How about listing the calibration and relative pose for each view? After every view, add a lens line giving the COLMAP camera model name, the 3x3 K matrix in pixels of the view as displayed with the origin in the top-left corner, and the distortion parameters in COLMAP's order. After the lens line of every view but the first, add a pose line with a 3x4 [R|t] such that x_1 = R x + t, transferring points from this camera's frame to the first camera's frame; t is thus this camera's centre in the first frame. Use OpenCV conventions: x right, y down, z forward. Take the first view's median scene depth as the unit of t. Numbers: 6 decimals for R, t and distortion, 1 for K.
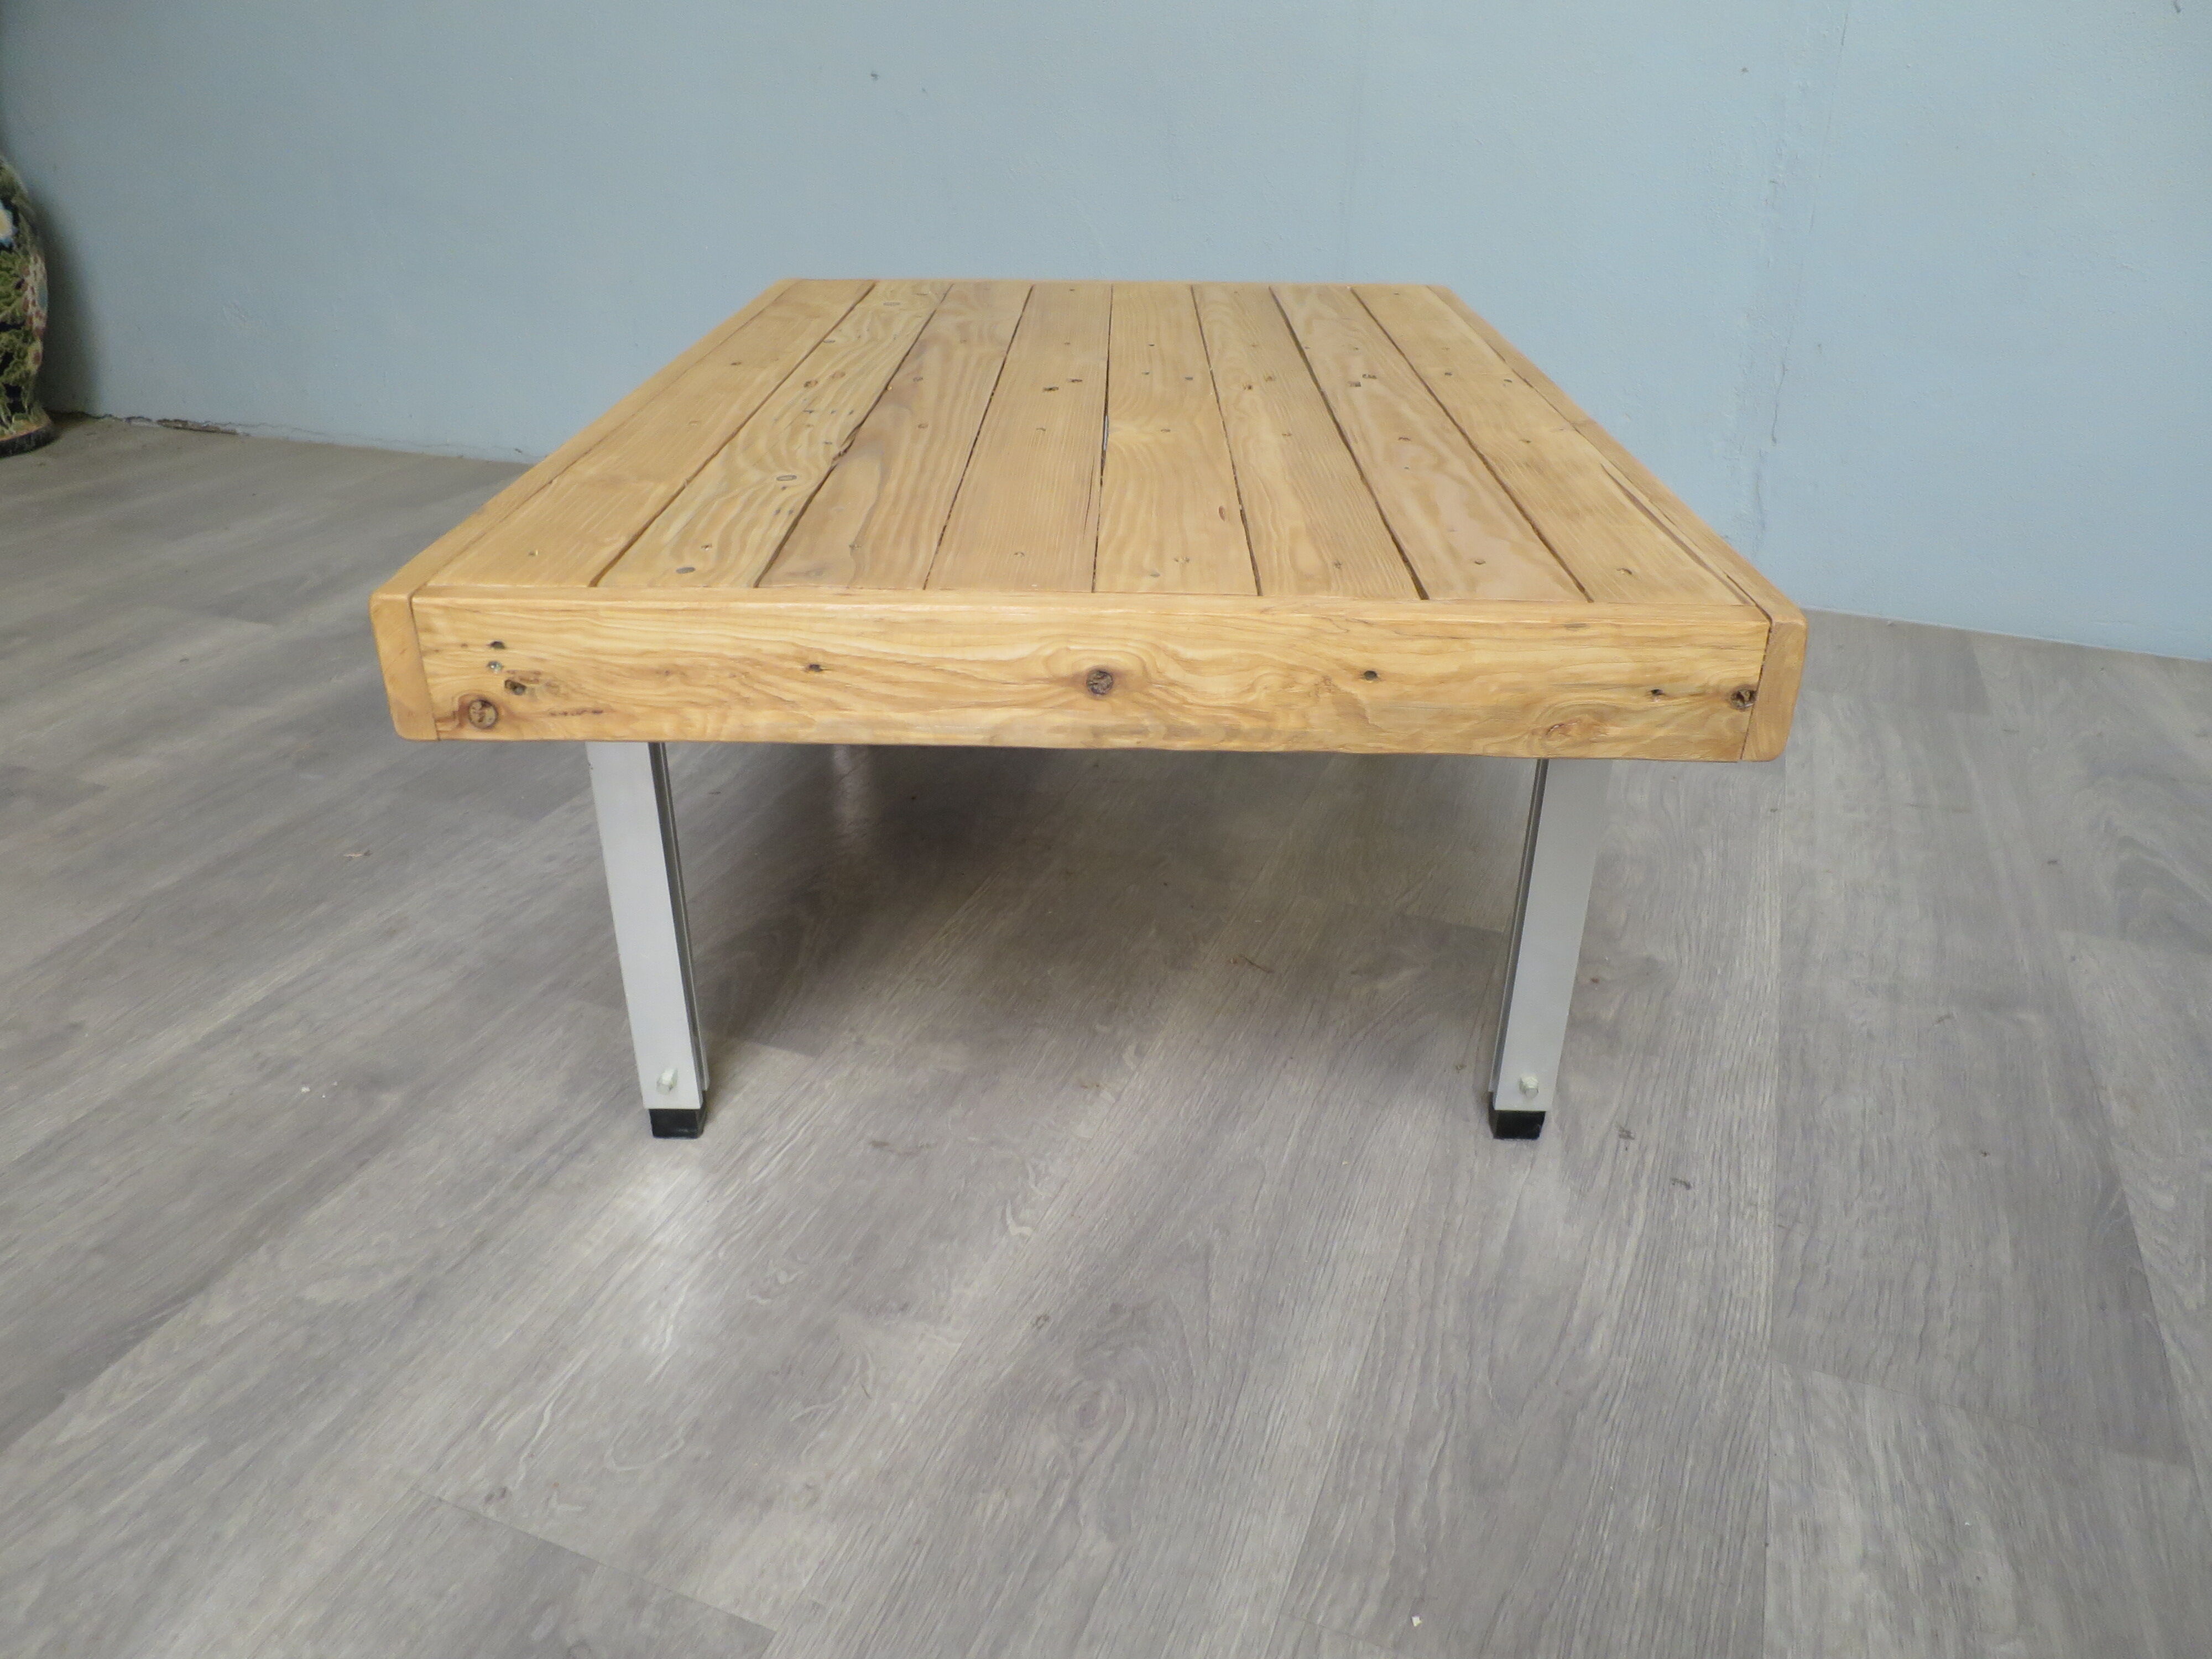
lens RADIAL K [[1602.0, 0, 1115.1], [0, 1602.0, 836.0], [0, 0, 1]] dist [-0.047996, 0.013581]
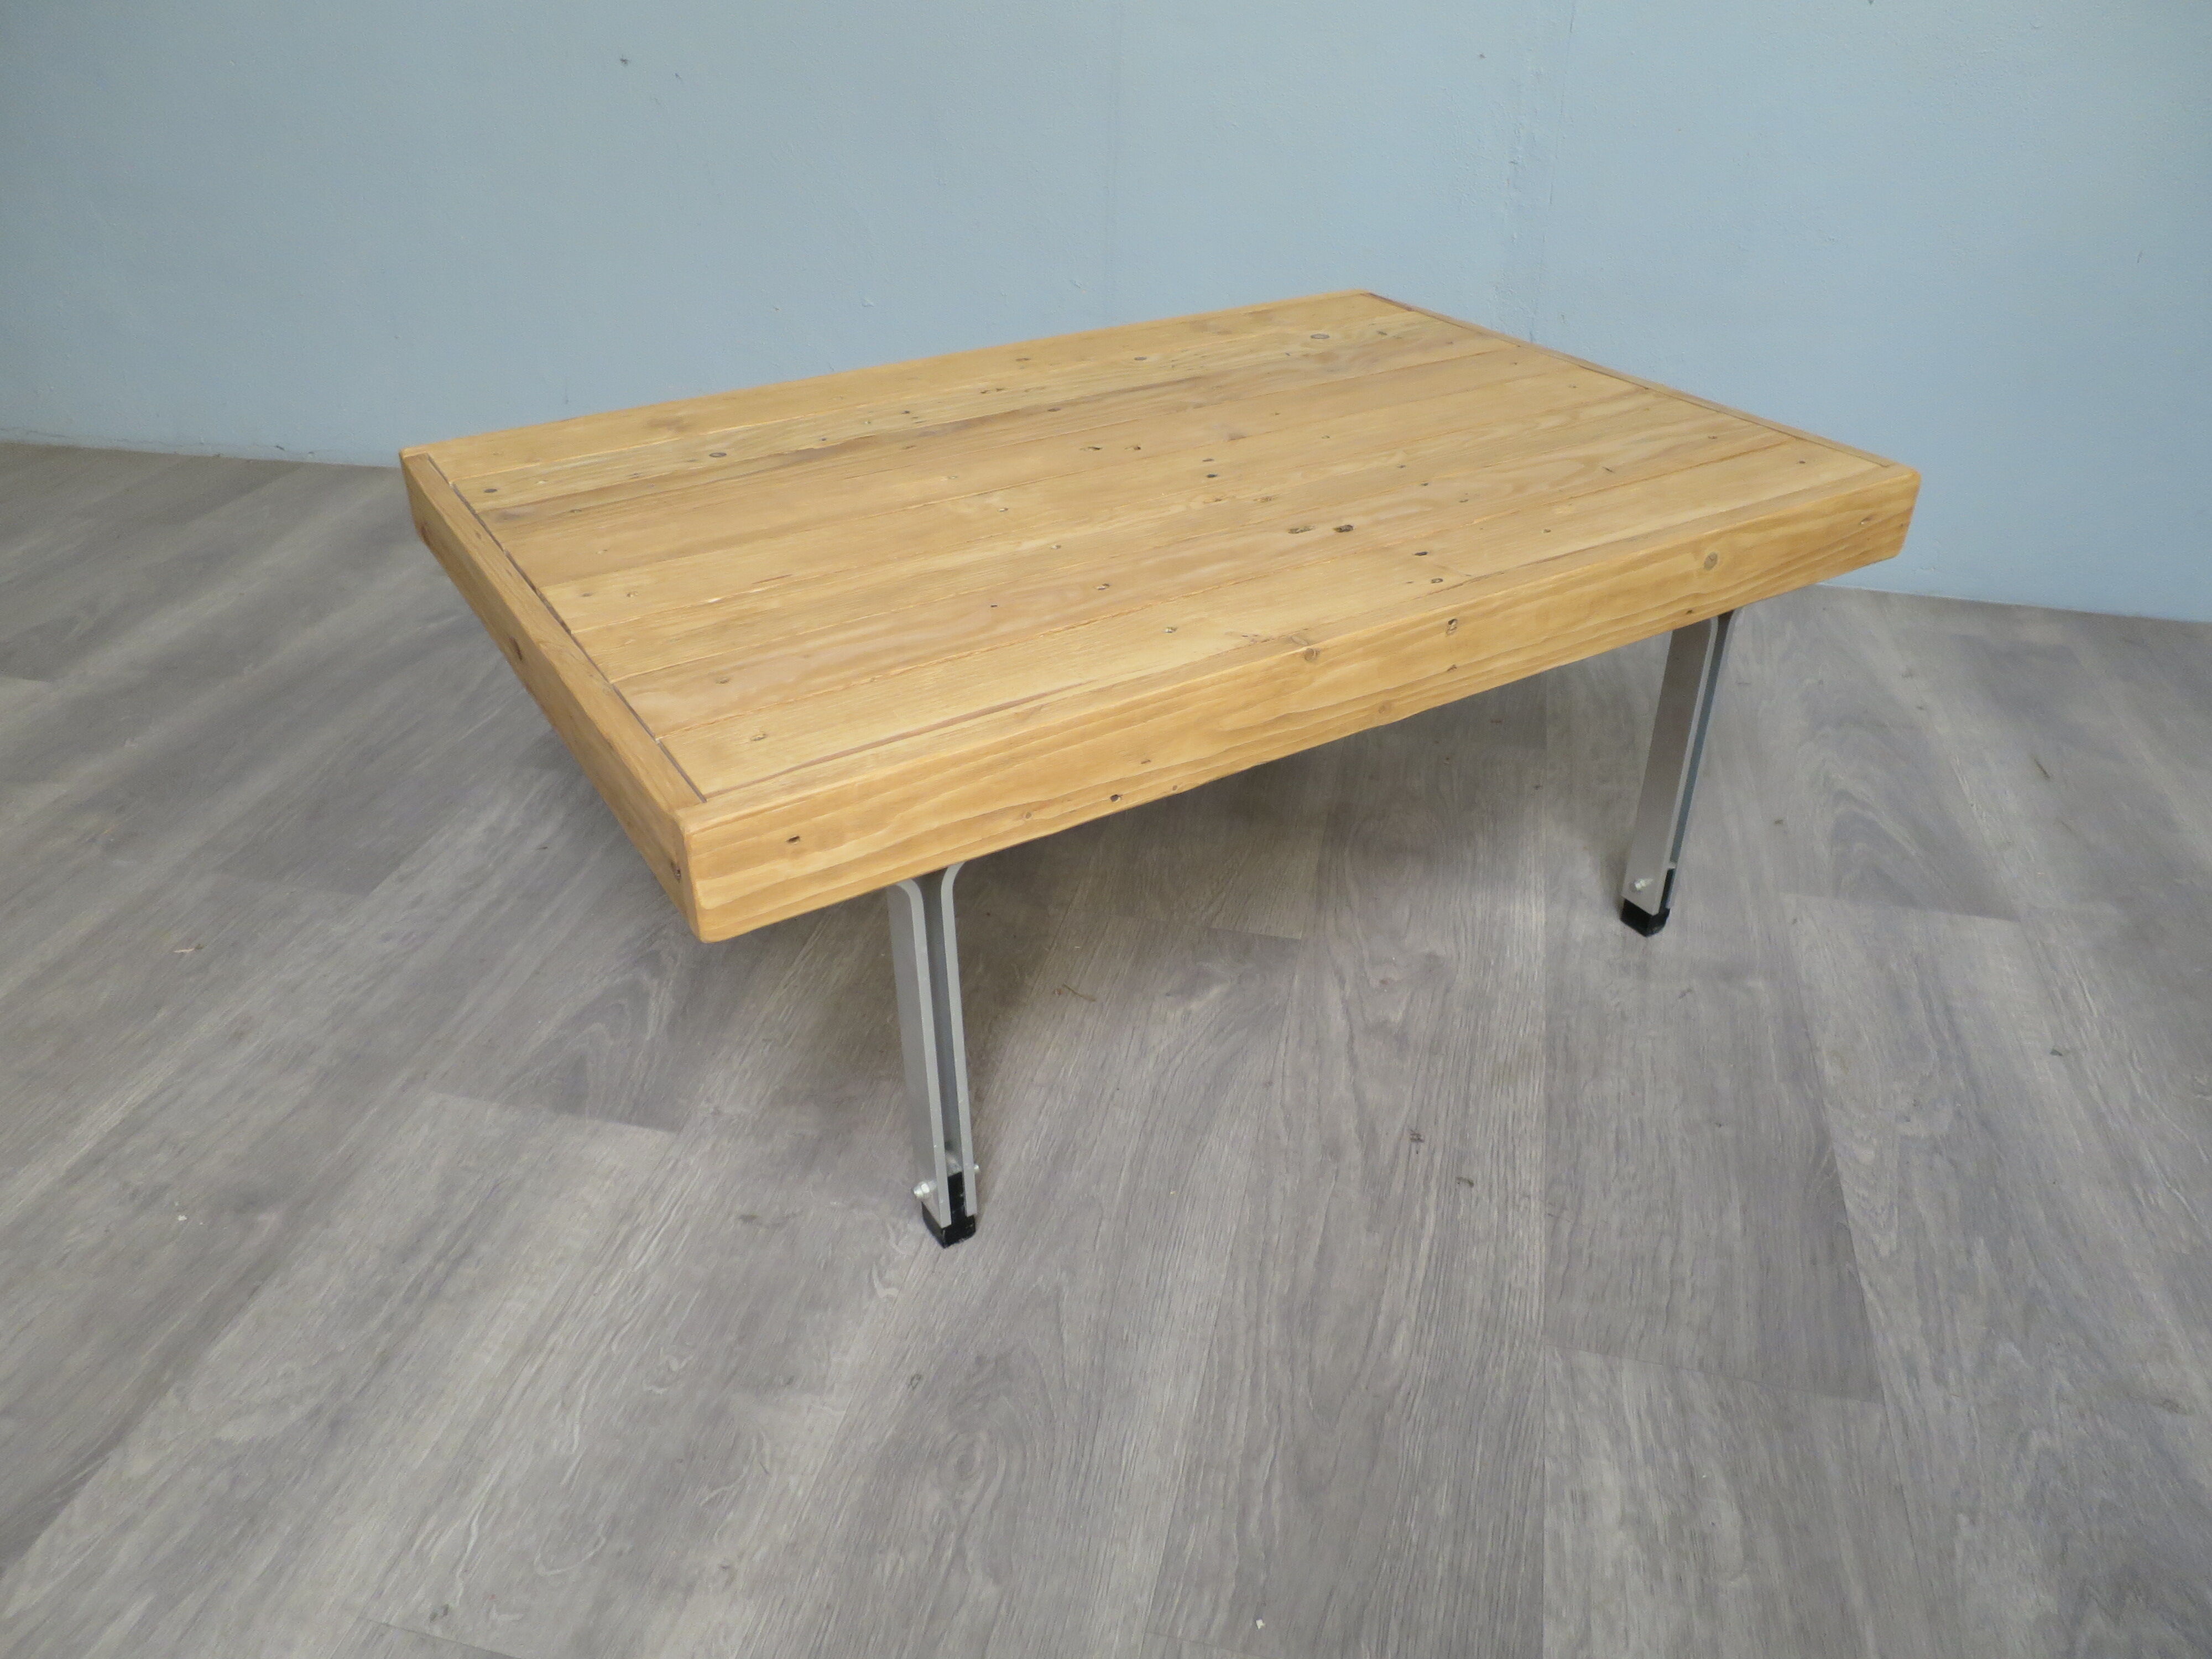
lens RADIAL K [[1602.0, 0, 1118.1], [0, 1602.0, 832.4], [0, 0, 1]] dist [-0.047996, 0.013581]
pose [[0.989919, -0.079240, 0.117391, -0.005901], [0.069262, 0.993818, 0.086767, -0.163221], [-0.123540, -0.077762, 0.989288, -0.092163]]
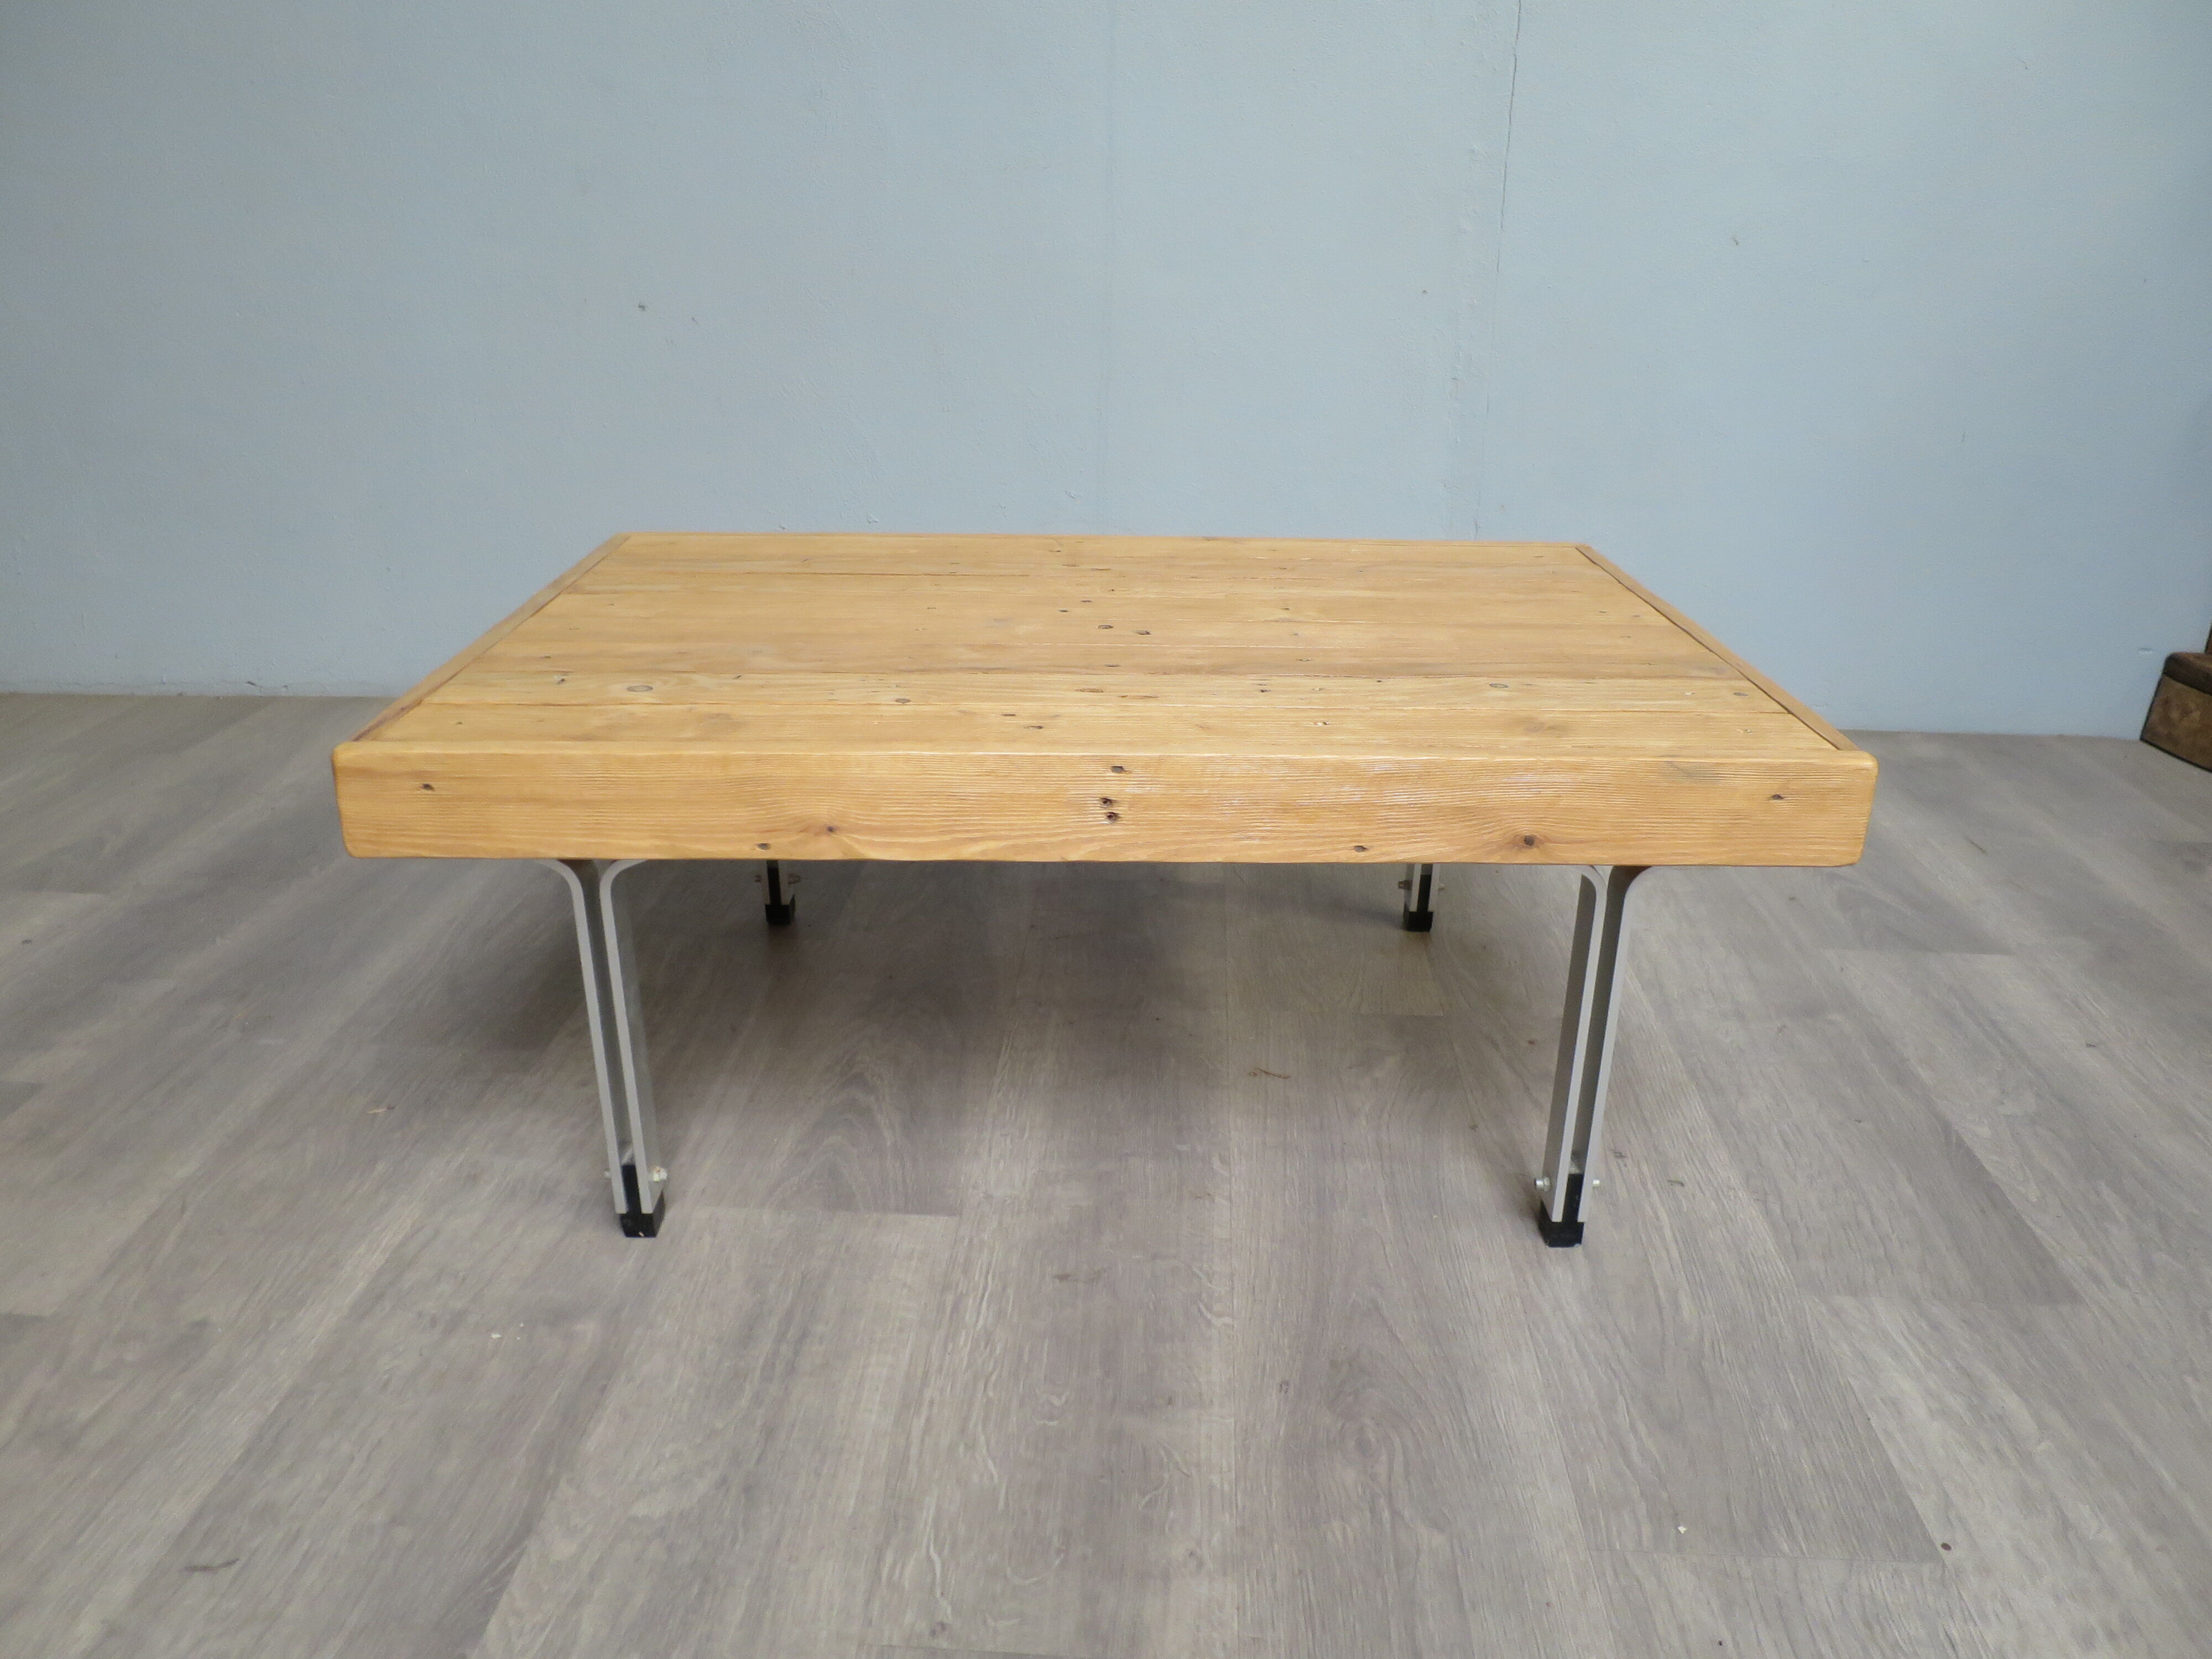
lens RADIAL K [[1602.0, 0, 1119.5], [0, 1602.0, 832.3], [0, 0, 1]] dist [-0.047996, 0.013581]
pose [[0.951132, -0.116229, 0.286075, -0.451957], [0.140388, 0.987936, -0.065370, -0.045631], [-0.275026, 0.102337, 0.955975, -0.150479]]
